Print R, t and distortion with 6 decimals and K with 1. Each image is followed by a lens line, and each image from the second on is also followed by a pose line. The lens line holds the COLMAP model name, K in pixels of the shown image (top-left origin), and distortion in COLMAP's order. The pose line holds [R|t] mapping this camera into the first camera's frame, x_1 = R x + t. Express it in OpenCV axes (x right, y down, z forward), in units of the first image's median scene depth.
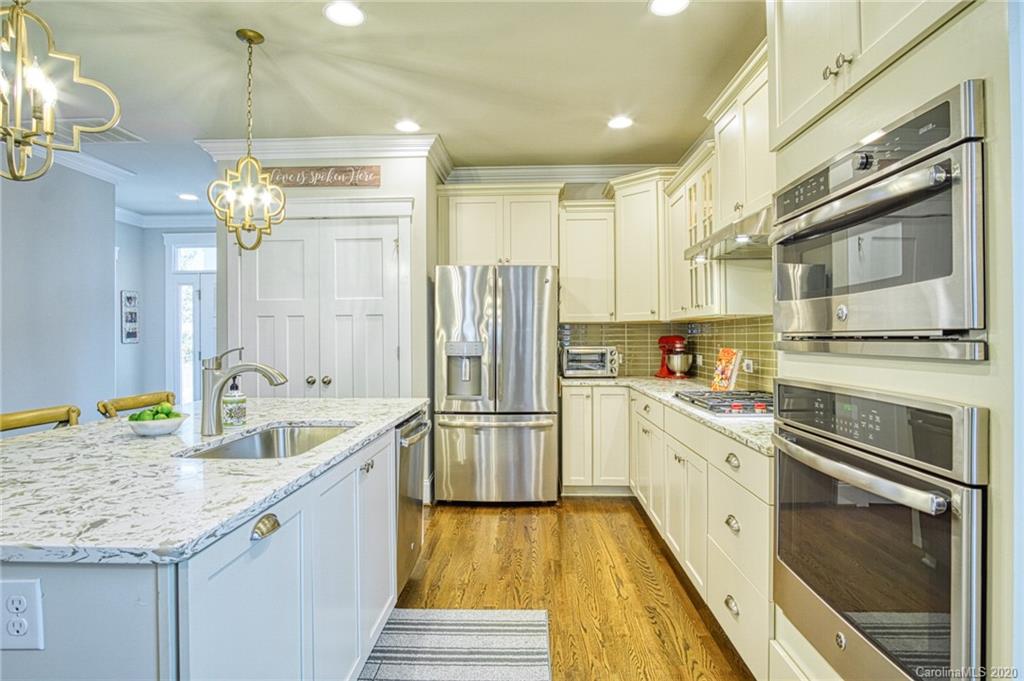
lens RADIAL K [[550.3, 0, 512.3], [0, 550.3, 337.5], [0, 0, 1]] dist [-0.021502, -0.000724]
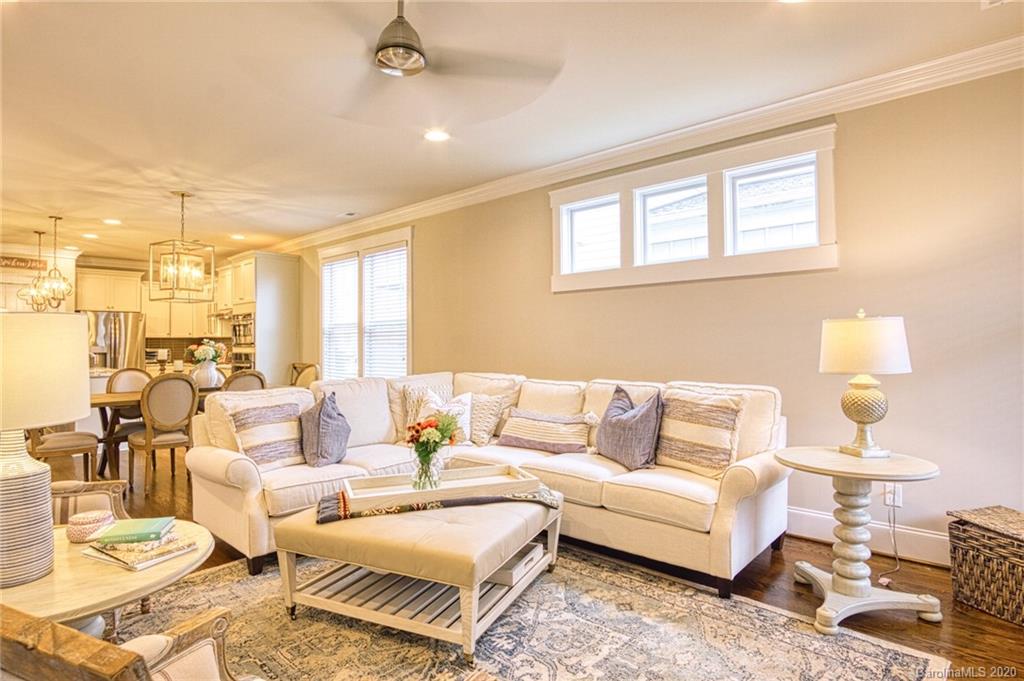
lens RADIAL K [[550.3, 0, 511.3], [0, 550.3, 343.0], [0, 0, 1]] dist [-0.021502, -0.000724]
pose [[0.660860, 0.004834, 0.750493, -0.608983], [0.002202, 0.999962, -0.008381, 0.017211], [-0.750506, 0.007191, 0.660825, -1.634687]]
